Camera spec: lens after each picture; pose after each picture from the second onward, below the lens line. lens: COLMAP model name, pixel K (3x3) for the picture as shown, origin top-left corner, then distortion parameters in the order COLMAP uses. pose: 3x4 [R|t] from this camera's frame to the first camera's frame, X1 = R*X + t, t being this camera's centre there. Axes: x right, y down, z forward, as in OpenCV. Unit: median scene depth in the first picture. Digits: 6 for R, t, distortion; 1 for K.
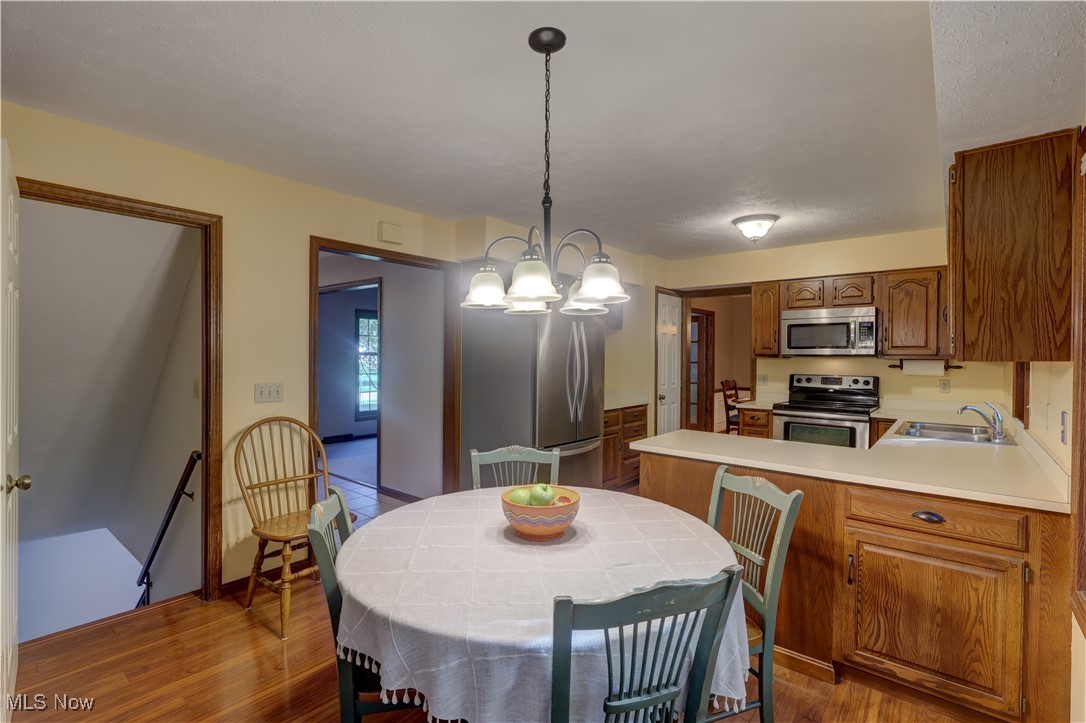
lens RADIAL K [[501.5, 0, 541.4], [0, 501.5, 358.3], [0, 0, 1]] dist [-0.005092, 0.000420]
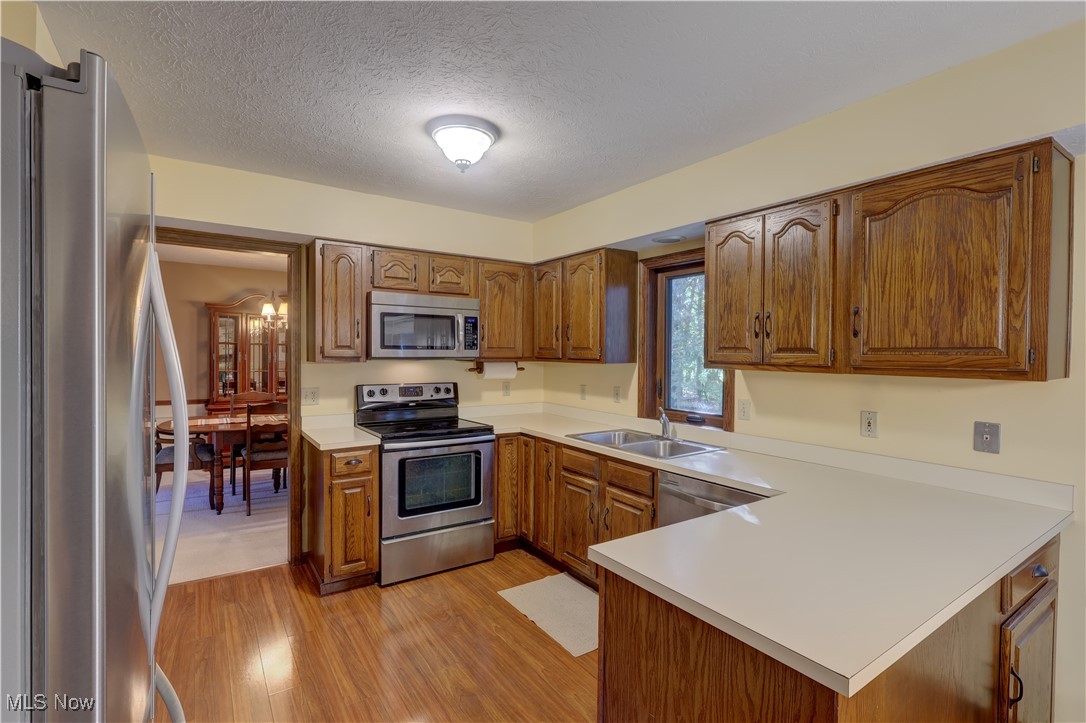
lens RADIAL K [[501.5, 0, 541.4], [0, 501.5, 358.3], [0, 0, 1]] dist [-0.005092, 0.000420]
pose [[0.275463, -0.015128, 0.961193, -0.093260], [-0.002394, 0.999862, 0.016423, -0.017476], [-0.961309, -0.006825, 0.275389, 0.619129]]
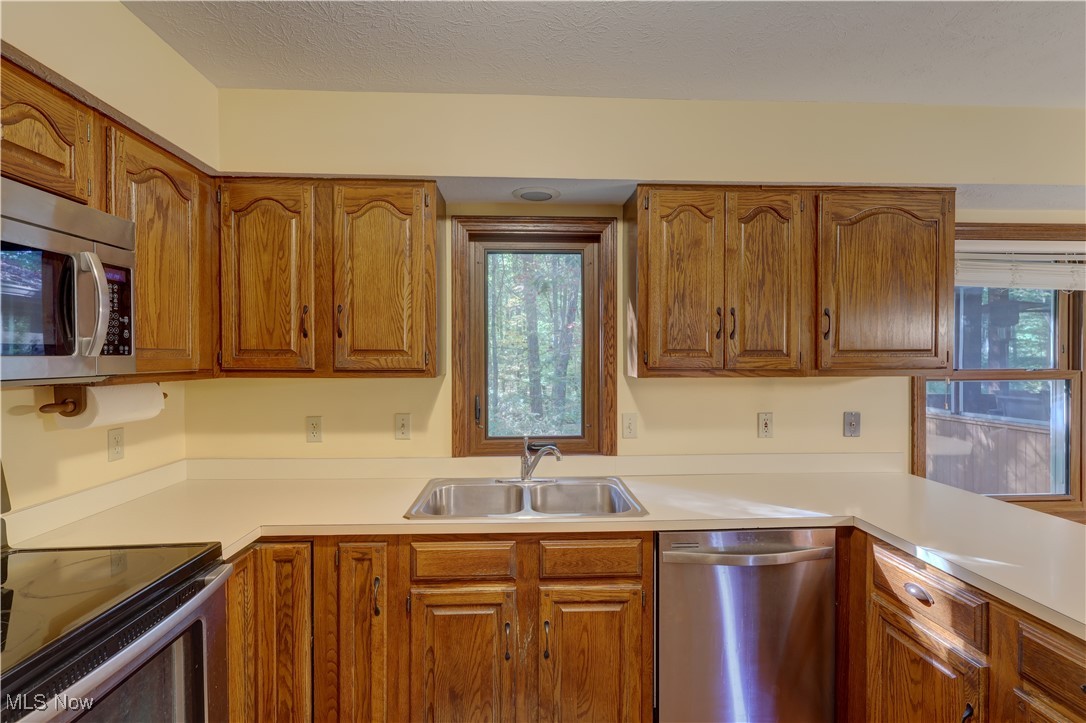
lens RADIAL K [[501.5, 0, 541.4], [0, 501.5, 358.3], [0, 0, 1]] dist [-0.005092, 0.000420]
pose [[-0.672247, -0.005506, 0.740306, 0.238528], [0.002571, 0.999949, 0.009772, -0.017812], [-0.740322, 0.008473, -0.672199, 0.939801]]
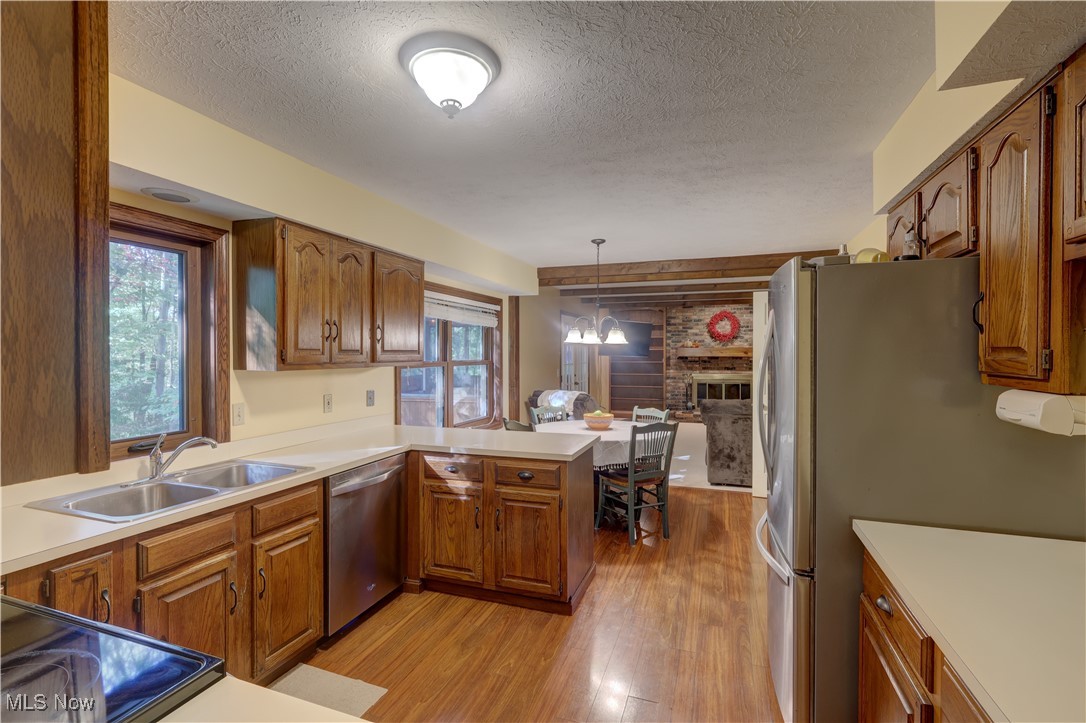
lens RADIAL K [[501.5, 0, 541.4], [0, 501.5, 358.3], [0, 0, 1]] dist [-0.005092, 0.000420]
pose [[-0.940580, -0.002800, -0.339560, 0.412096], [-0.007721, 0.999884, 0.013140, -0.019838], [0.339484, 0.014981, -0.940493, 1.187837]]
